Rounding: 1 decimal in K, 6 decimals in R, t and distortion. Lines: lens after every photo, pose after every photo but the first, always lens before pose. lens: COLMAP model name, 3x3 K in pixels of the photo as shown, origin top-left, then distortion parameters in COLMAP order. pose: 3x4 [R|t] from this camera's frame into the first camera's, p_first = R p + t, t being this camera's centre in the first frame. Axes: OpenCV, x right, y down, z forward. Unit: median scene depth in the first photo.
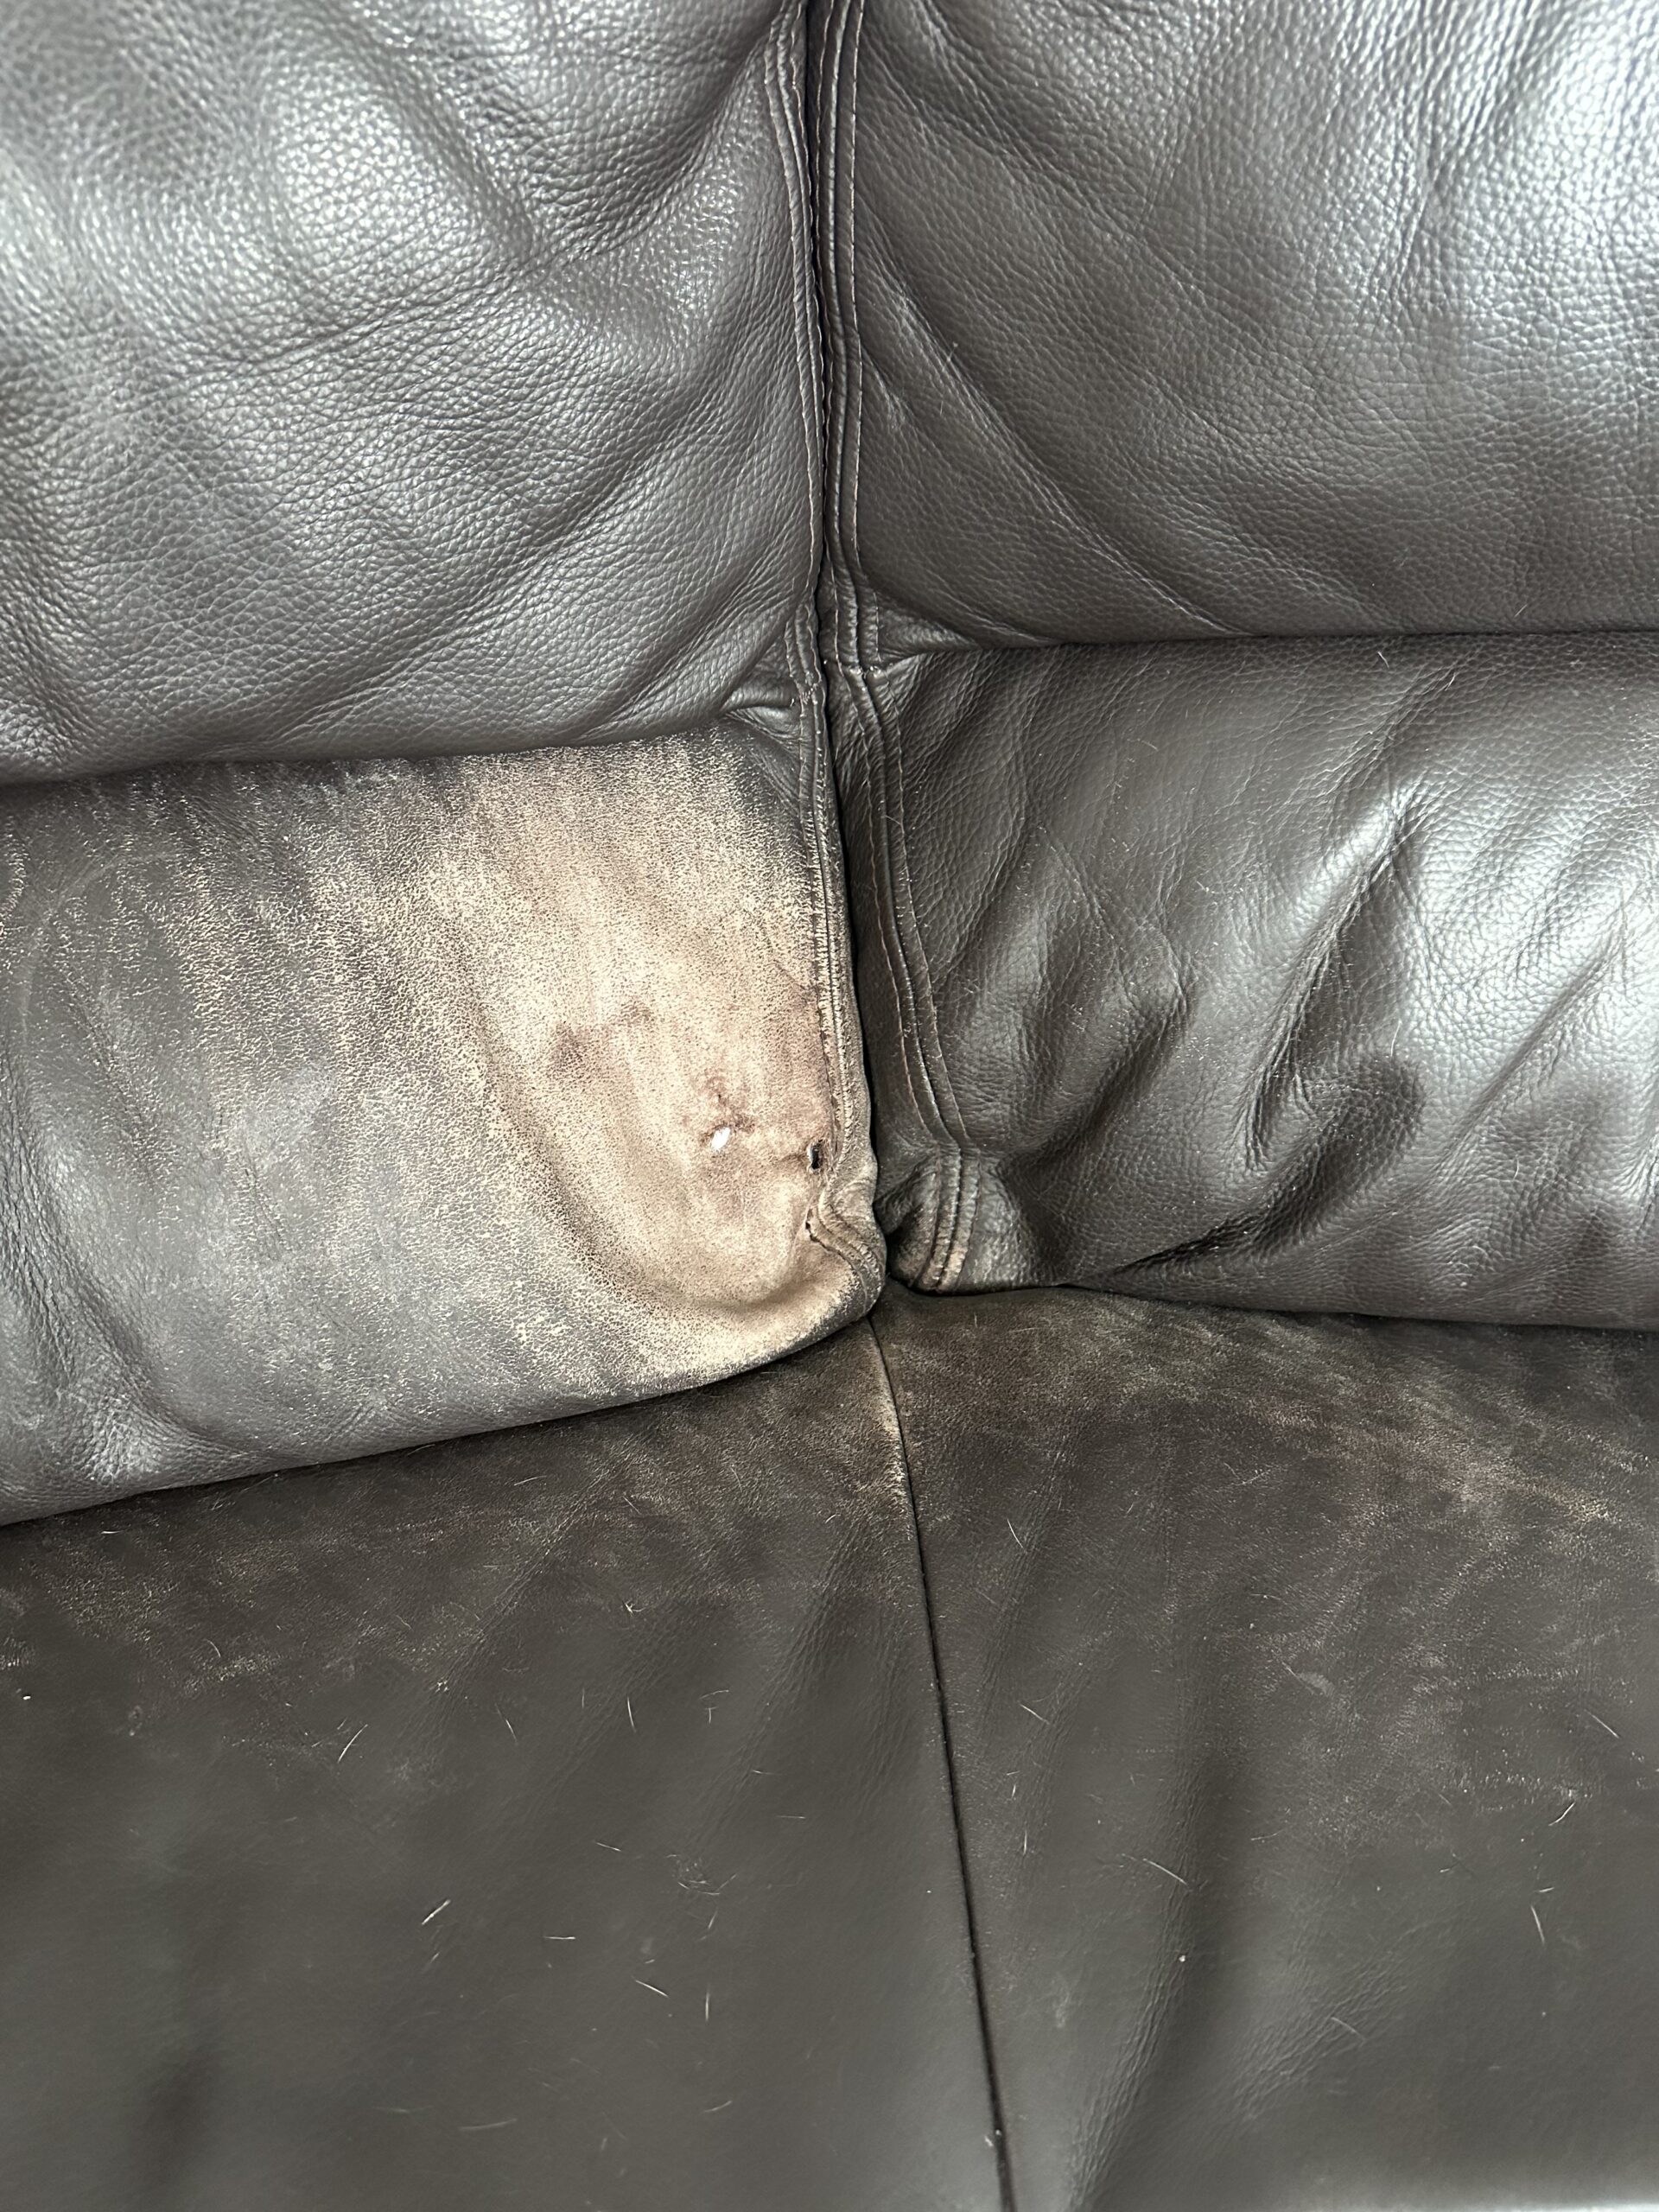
lens RADIAL K [[1493.4, 0, 829.5], [0, 1493.4, 1106.0], [0, 0, 1]] dist [-0.028952, 0.003487]
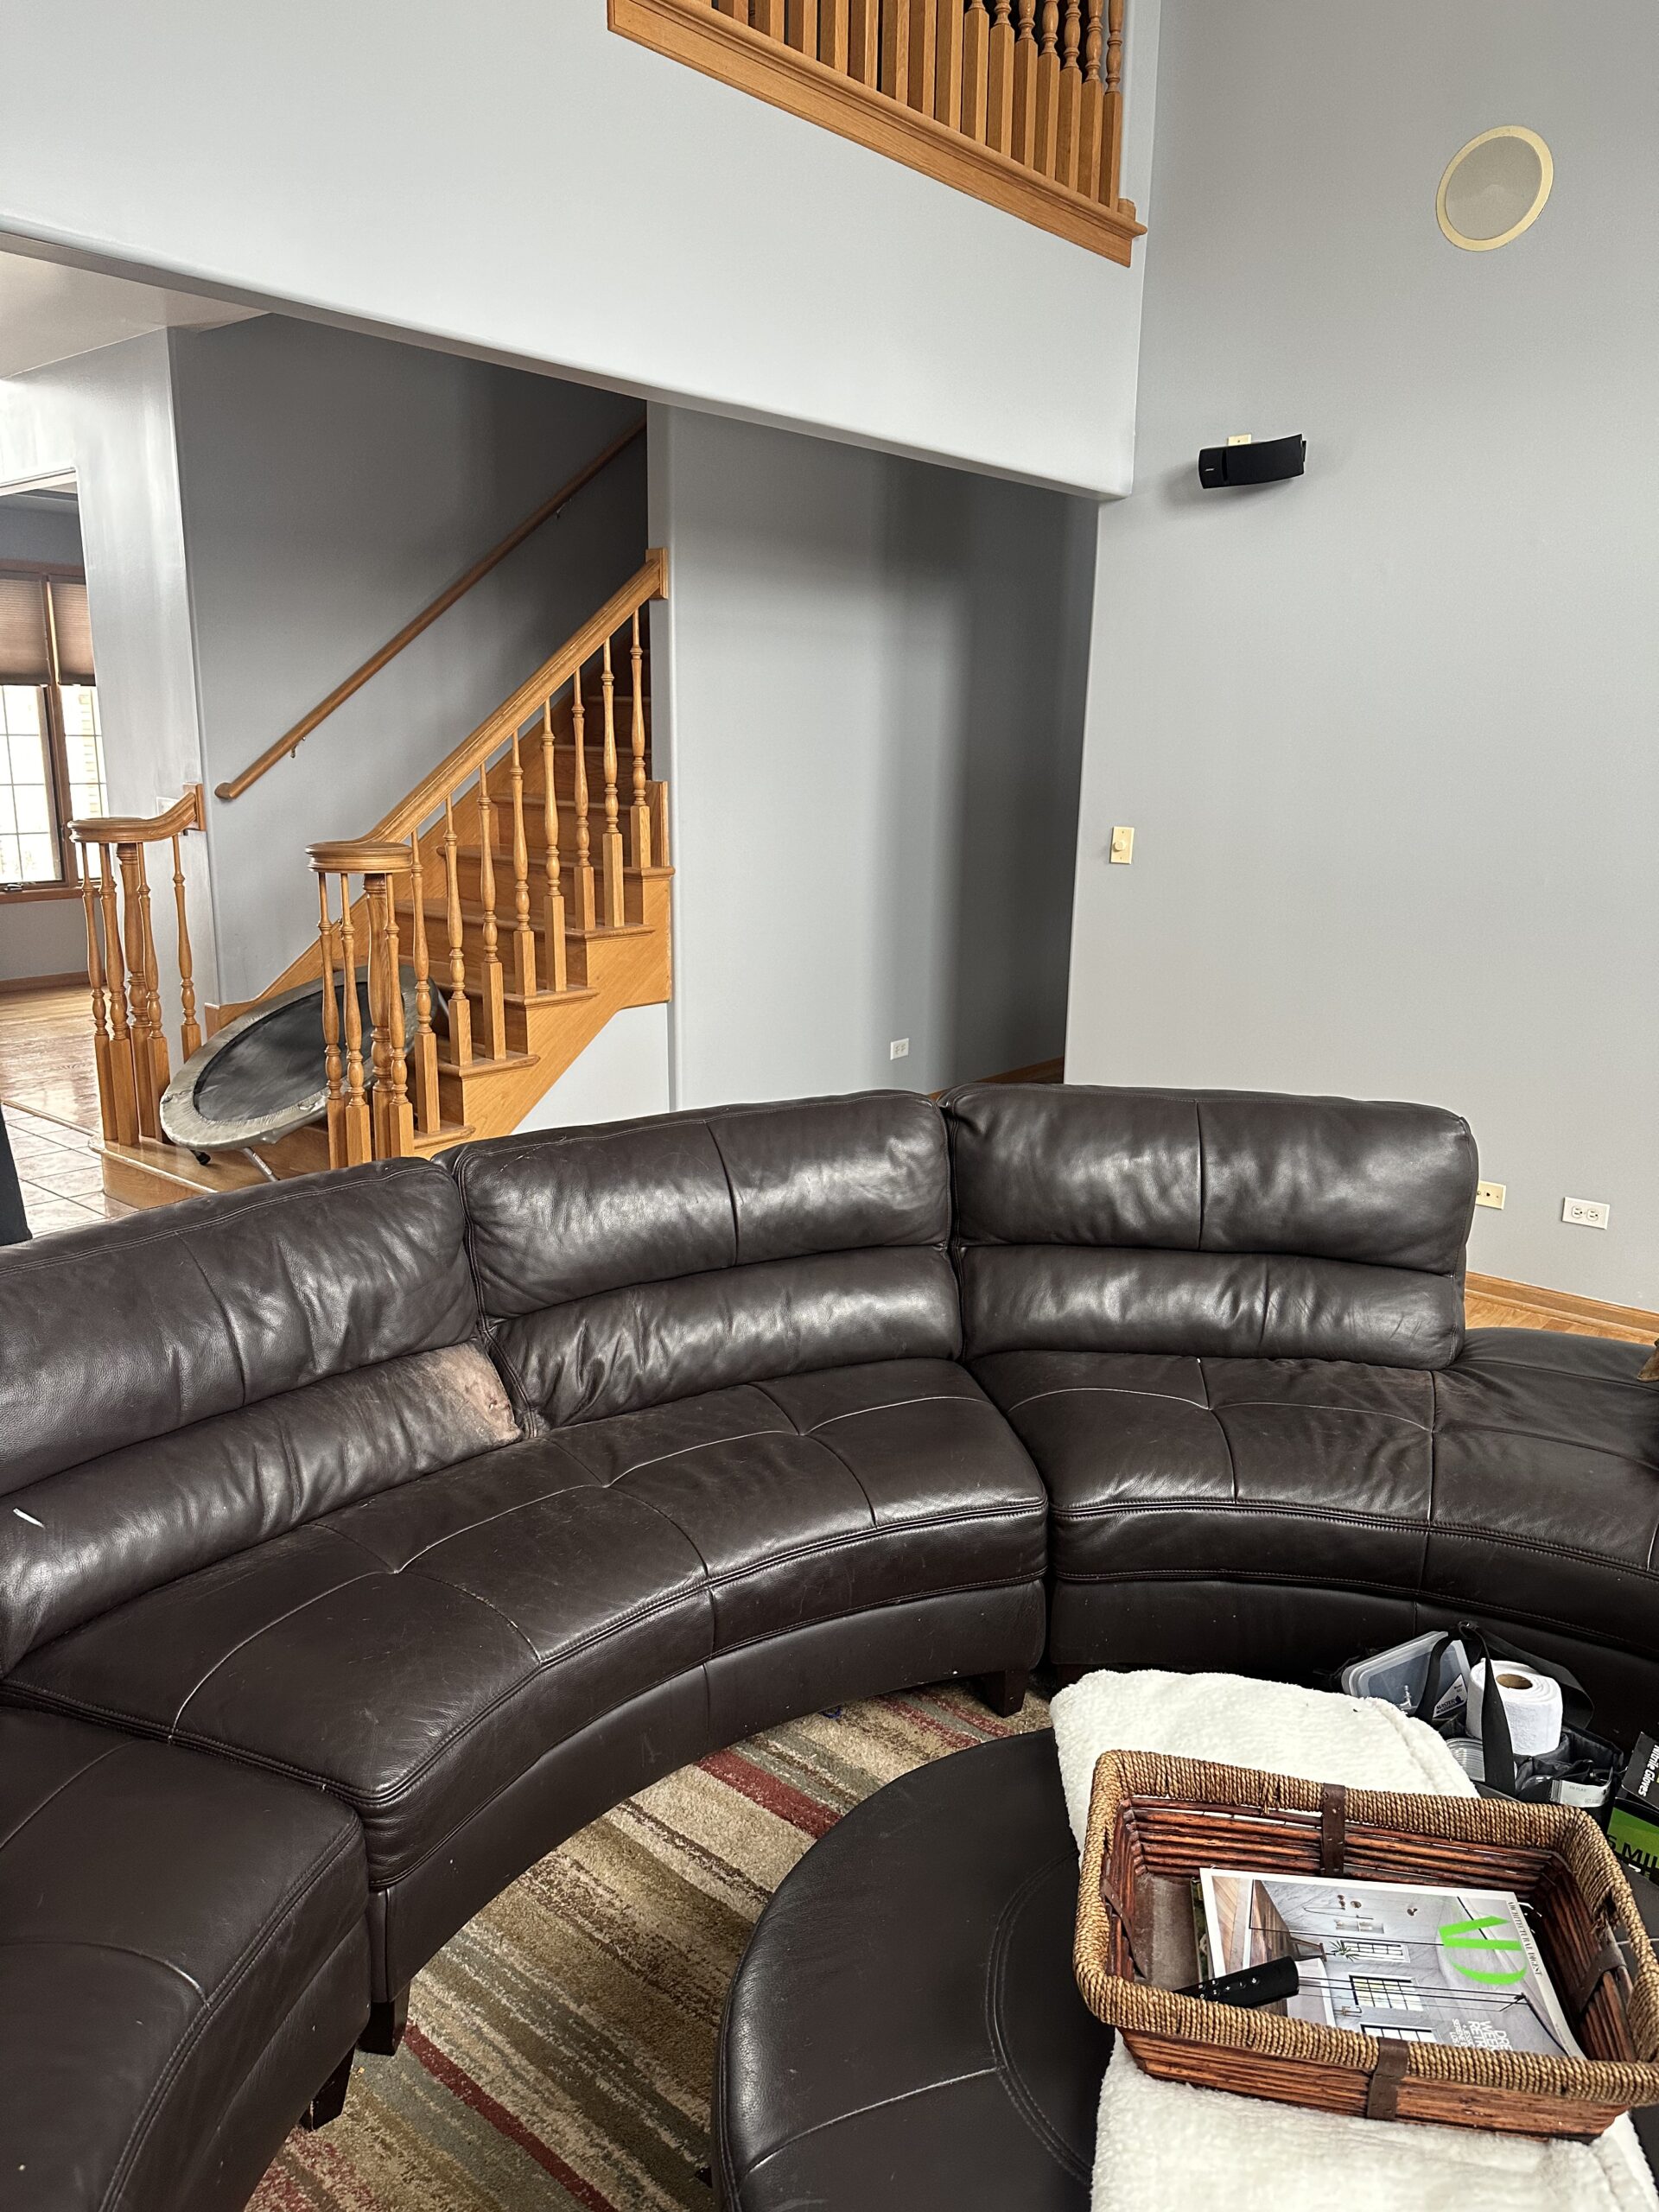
lens RADIAL K [[1547.6, 0, 829.5], [0, 1547.6, 1106.0], [0, 0, 1]] dist [0.338093, 0.002455]
pose [[0.809737, -0.119424, 0.574512, -2.932998], [0.433727, 0.781257, -0.448909, 2.967859], [-0.395231, 0.612679, 0.684410, -5.346776]]
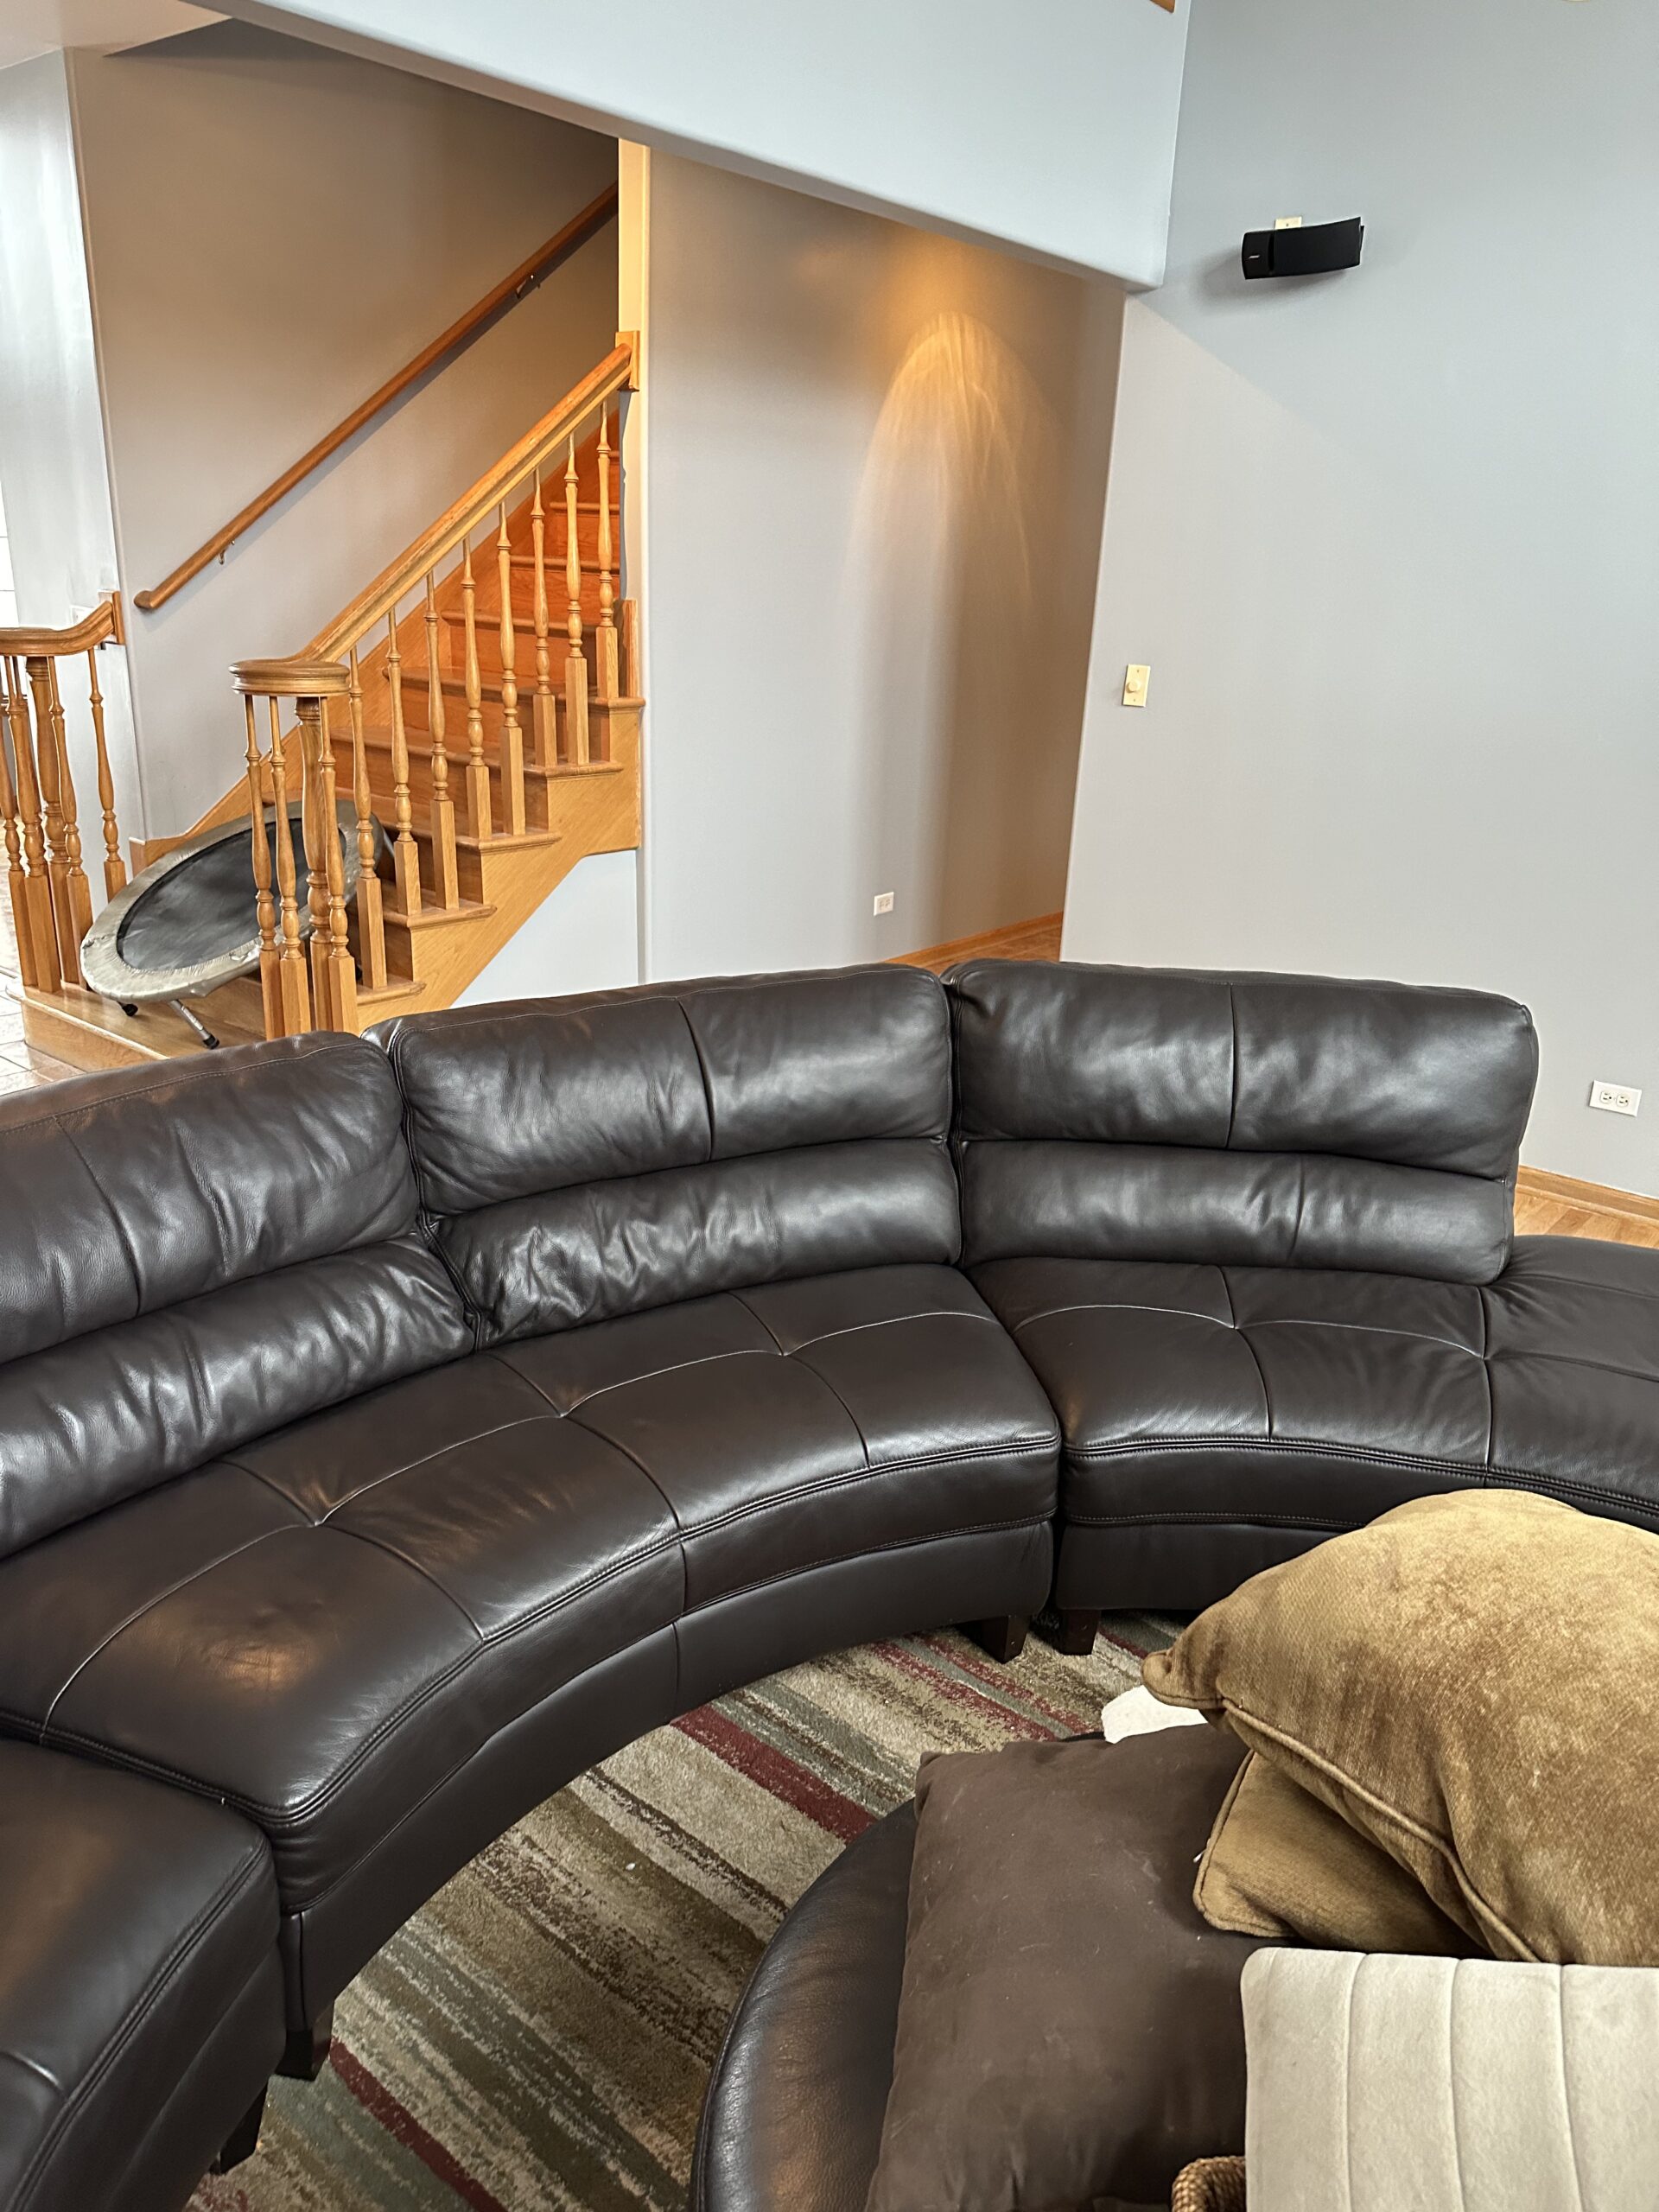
lens RADIAL K [[1554.3, 0, 833.6], [0, 1554.3, 1070.1], [0, 0, 1]] dist [0.197823, -0.004200]
pose [[0.798266, -0.151099, 0.583044, -2.461391], [0.429053, 0.822034, -0.374397, 2.373774], [-0.422711, 0.549025, 0.721032, -4.768401]]
